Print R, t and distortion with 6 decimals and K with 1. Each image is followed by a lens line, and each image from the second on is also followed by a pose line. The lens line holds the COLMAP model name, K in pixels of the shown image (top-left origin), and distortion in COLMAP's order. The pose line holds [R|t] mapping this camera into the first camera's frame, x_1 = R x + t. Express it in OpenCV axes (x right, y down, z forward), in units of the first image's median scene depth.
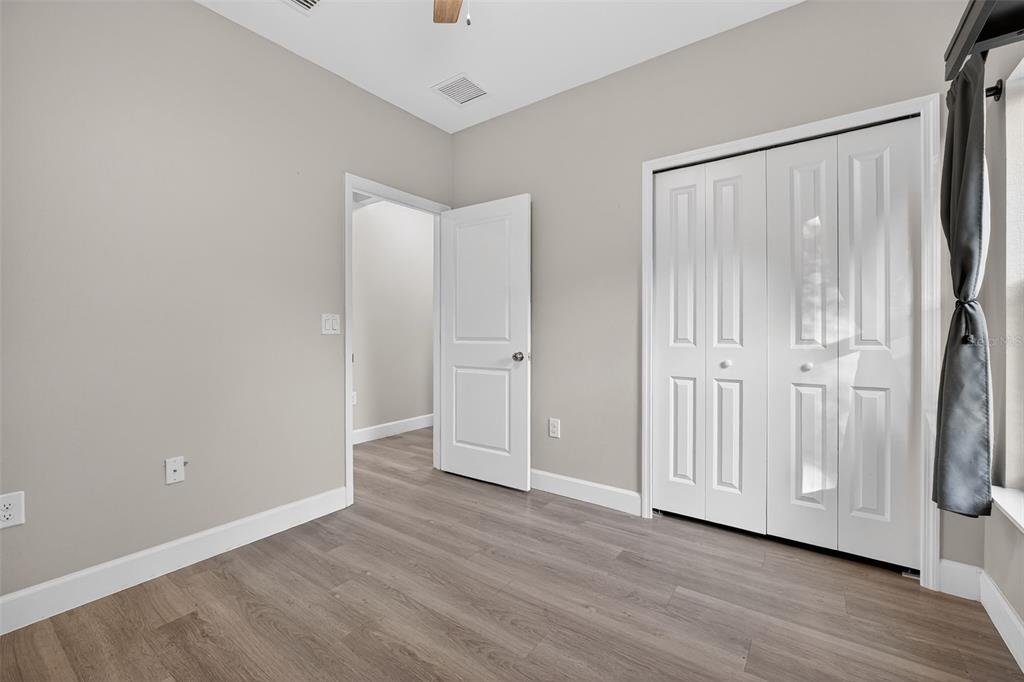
lens RADIAL K [[426.0, 0, 513.1], [0, 426.0, 336.1], [0, 0, 1]] dist [-0.012267, 0.000252]
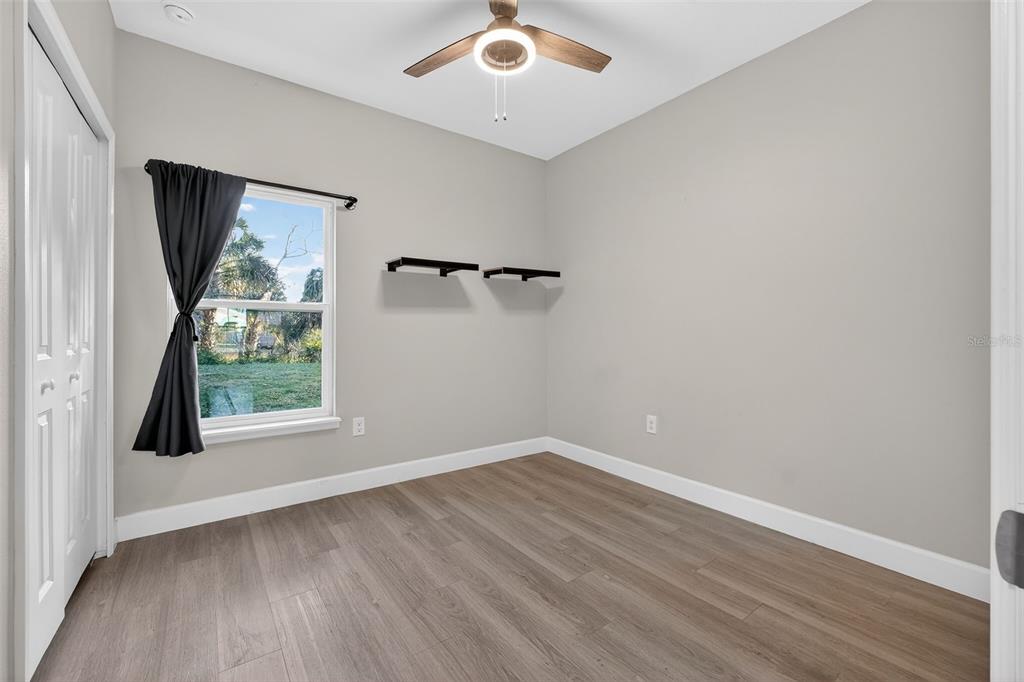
lens RADIAL K [[426.0, 0, 513.1], [0, 426.0, 336.1], [0, 0, 1]] dist [-0.012267, 0.000252]
pose [[-0.952289, 0.001902, 0.305192, -0.470458], [0.005013, 0.999943, 0.009410, -0.011475], [-0.305157, 0.010491, -0.952244, 1.954015]]
